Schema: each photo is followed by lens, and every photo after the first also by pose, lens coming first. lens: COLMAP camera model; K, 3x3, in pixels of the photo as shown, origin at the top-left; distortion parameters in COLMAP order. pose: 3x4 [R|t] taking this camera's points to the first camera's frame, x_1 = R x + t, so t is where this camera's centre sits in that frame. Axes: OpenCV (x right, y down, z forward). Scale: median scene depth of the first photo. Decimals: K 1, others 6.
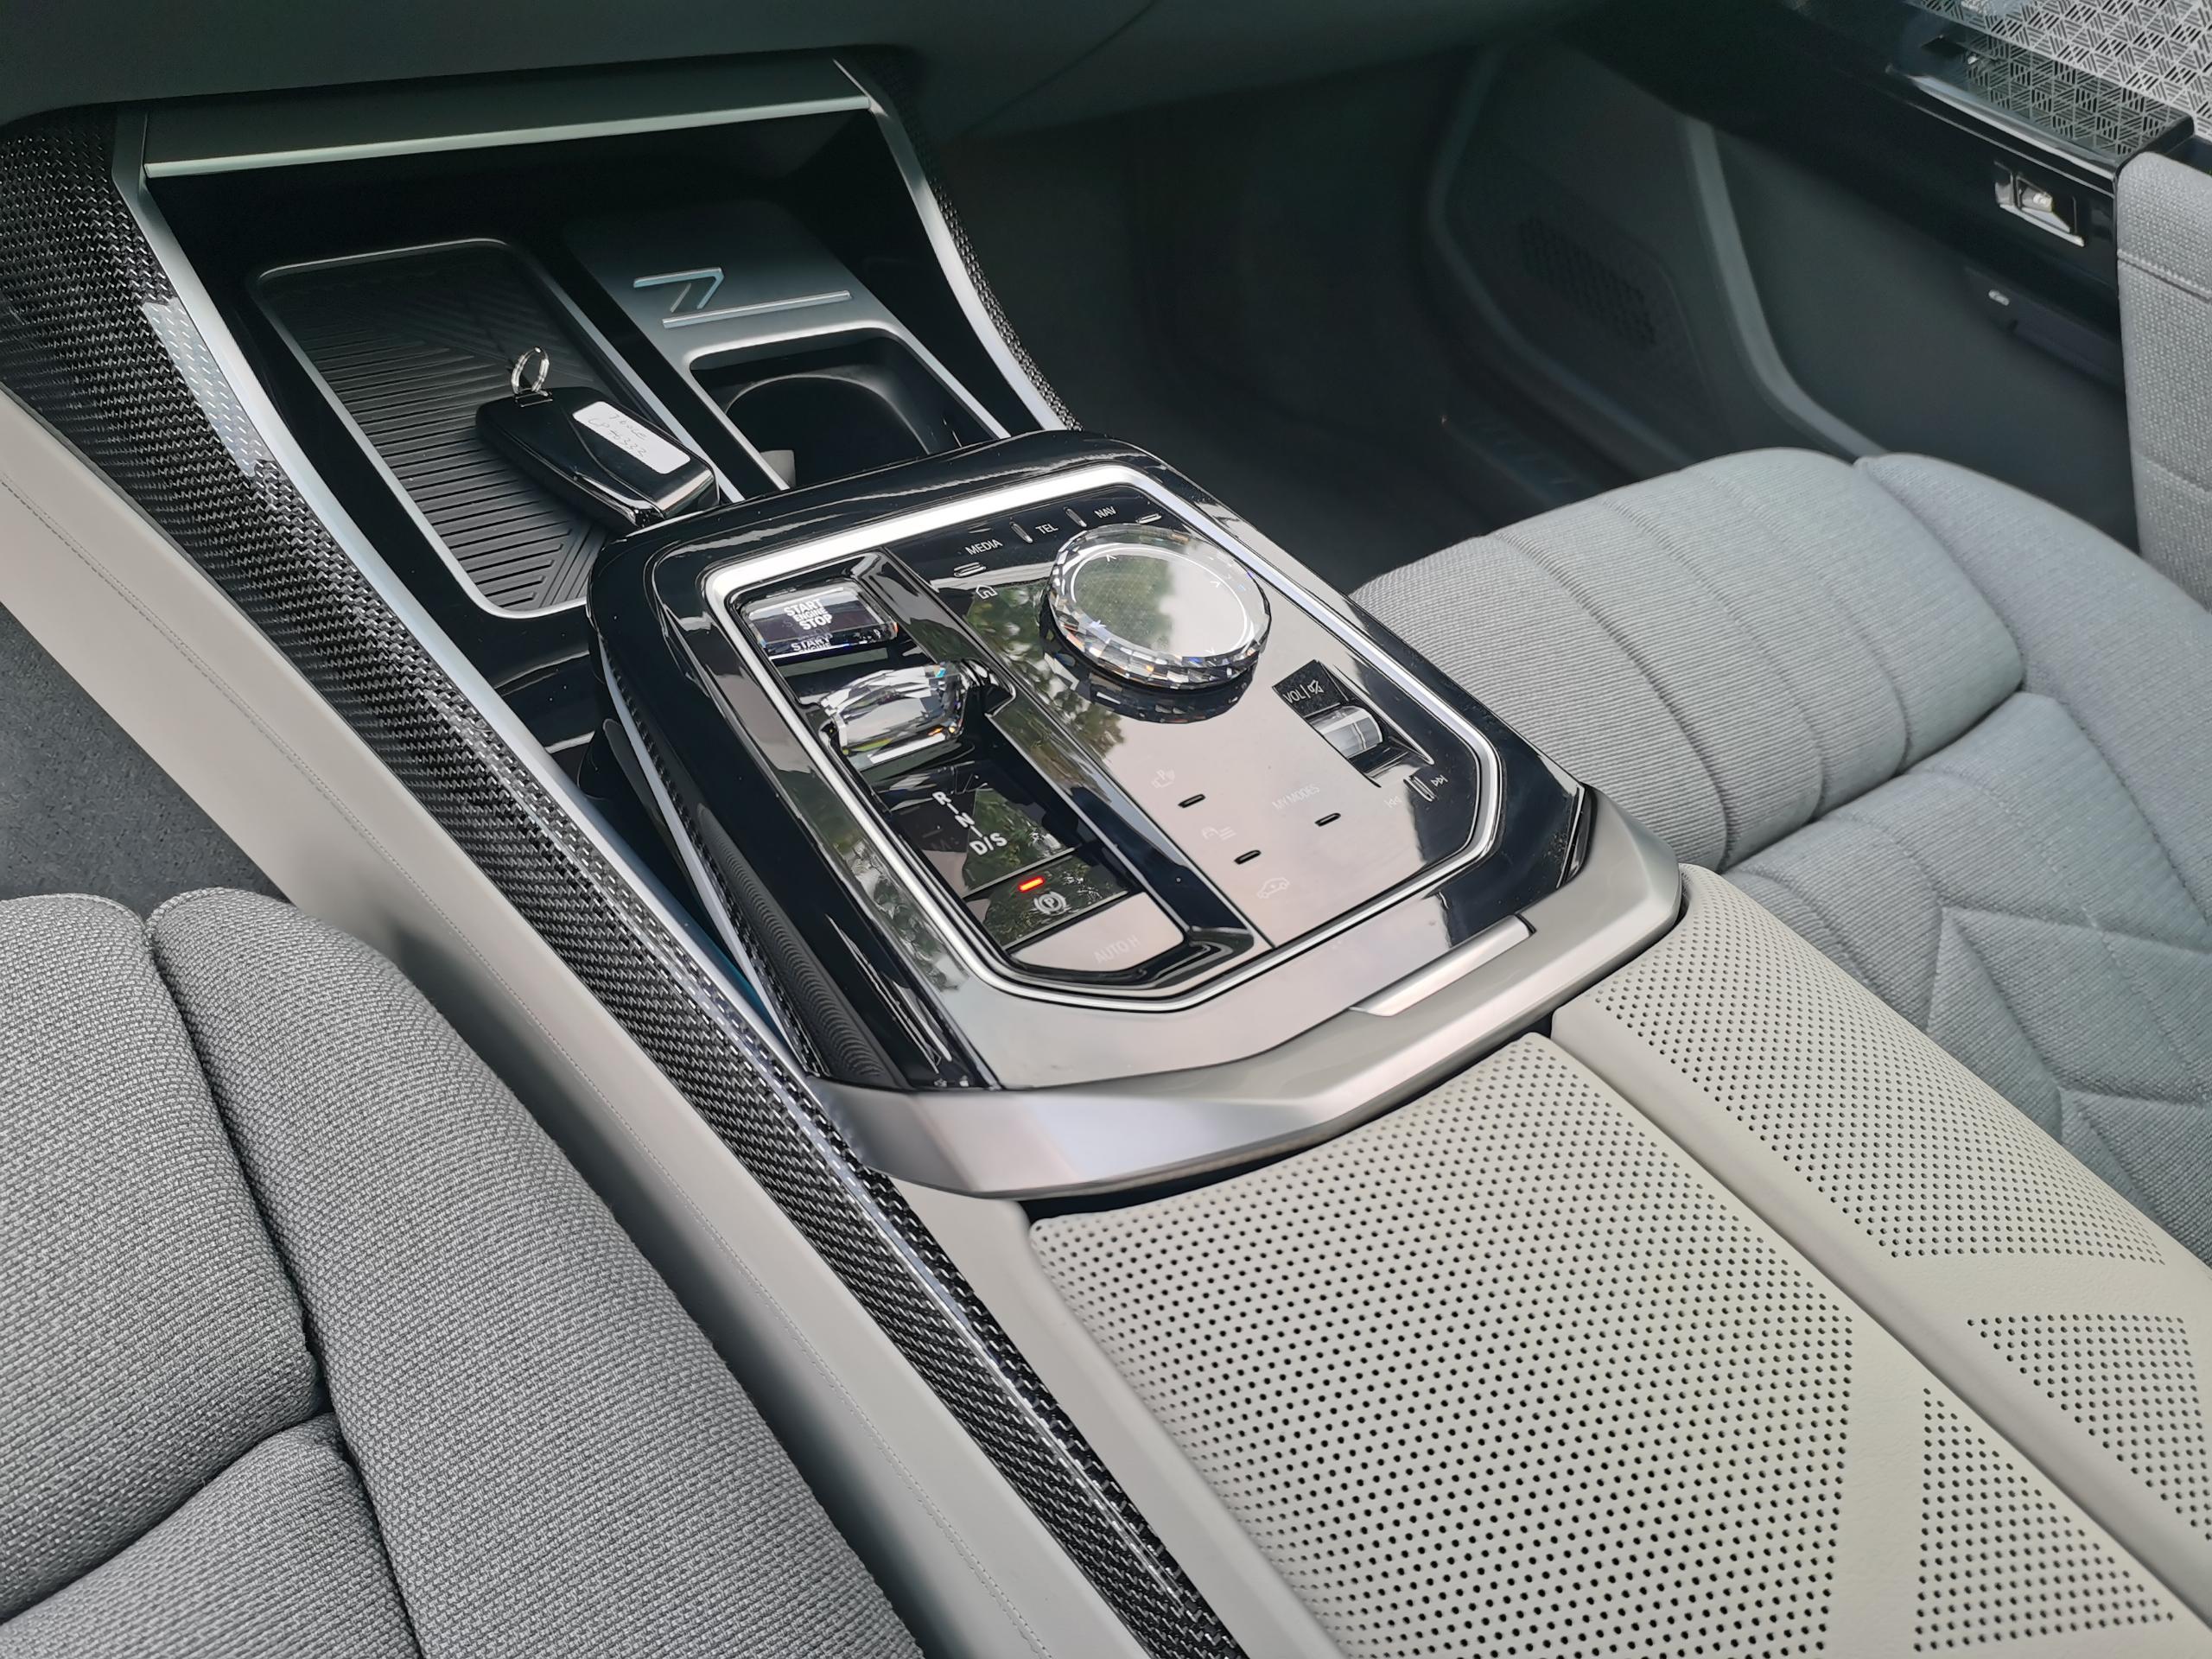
lens RADIAL K [[1763.1, 0, 1106.0], [0, 1763.1, 829.5], [0, 0, 1]] dist [0.084091, -0.108787]
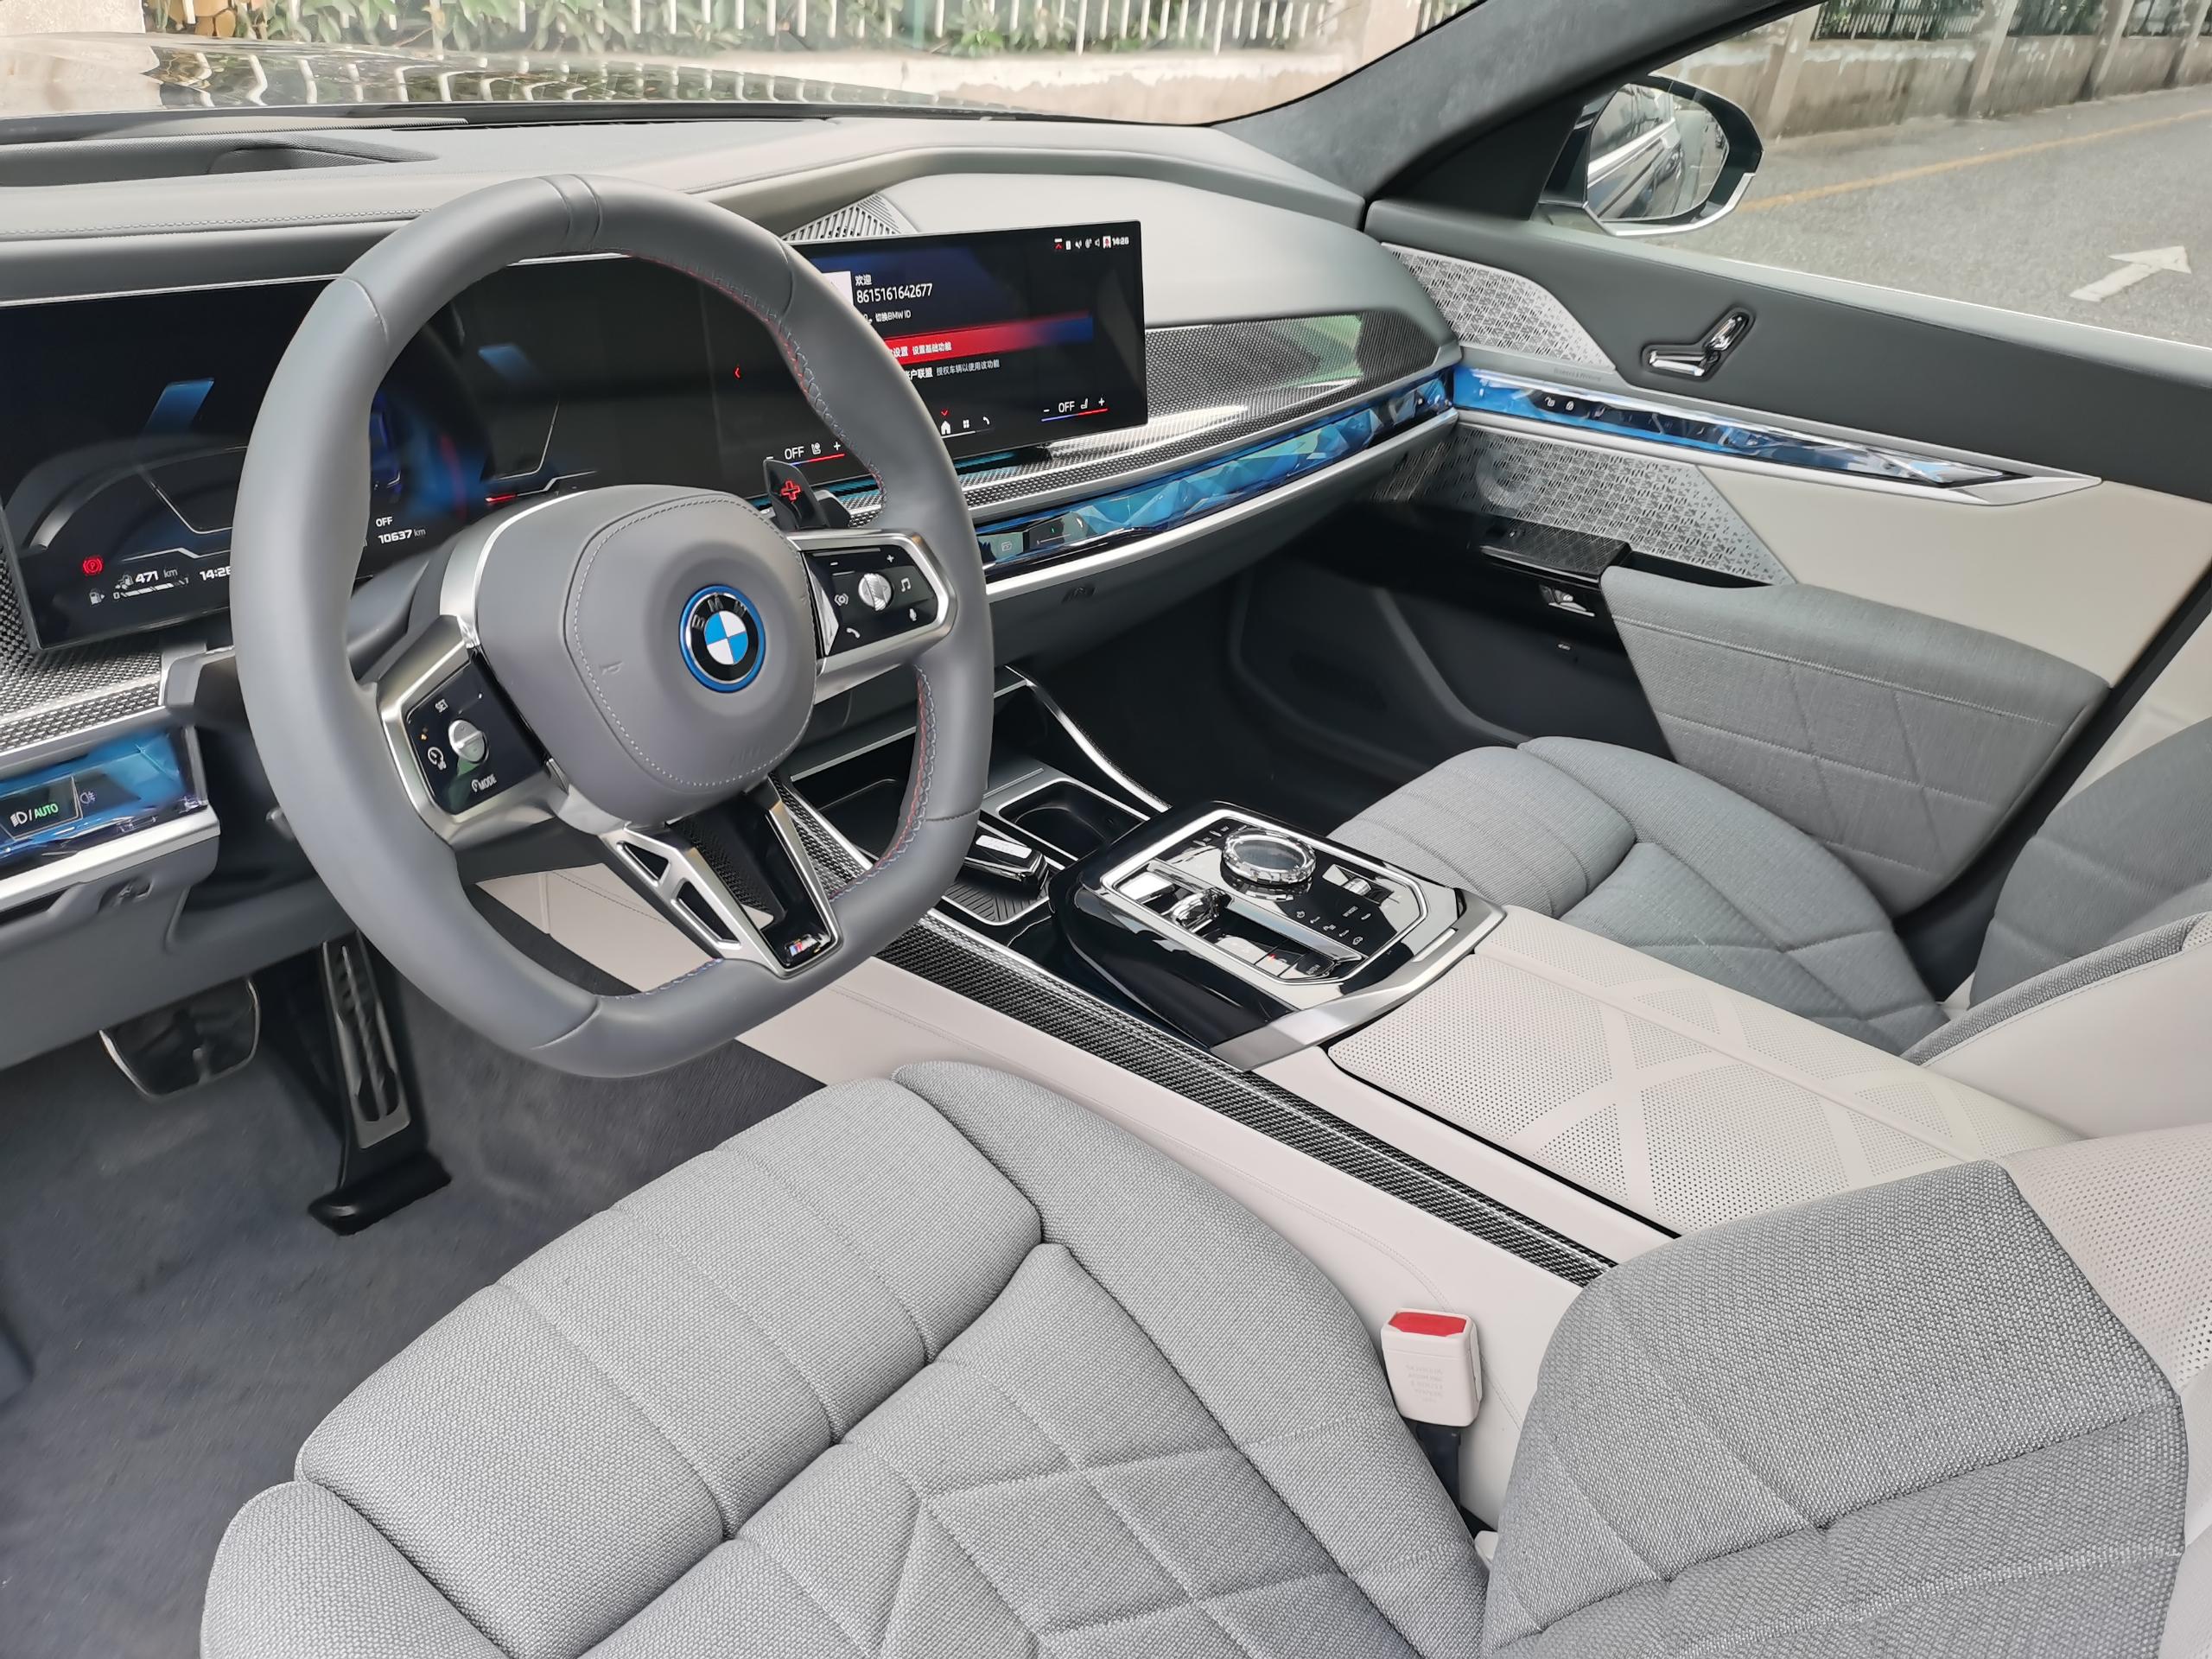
lens RADIAL K [[1763.1, 0, 1106.0], [0, 1763.1, 829.5], [0, 0, 1]] dist [0.084091, -0.108787]
pose [[0.963692, -0.216688, 0.156028, -0.310114], [0.247223, 0.944861, -0.214750, 0.171029], [-0.100891, 0.245527, 0.964125, -0.738504]]
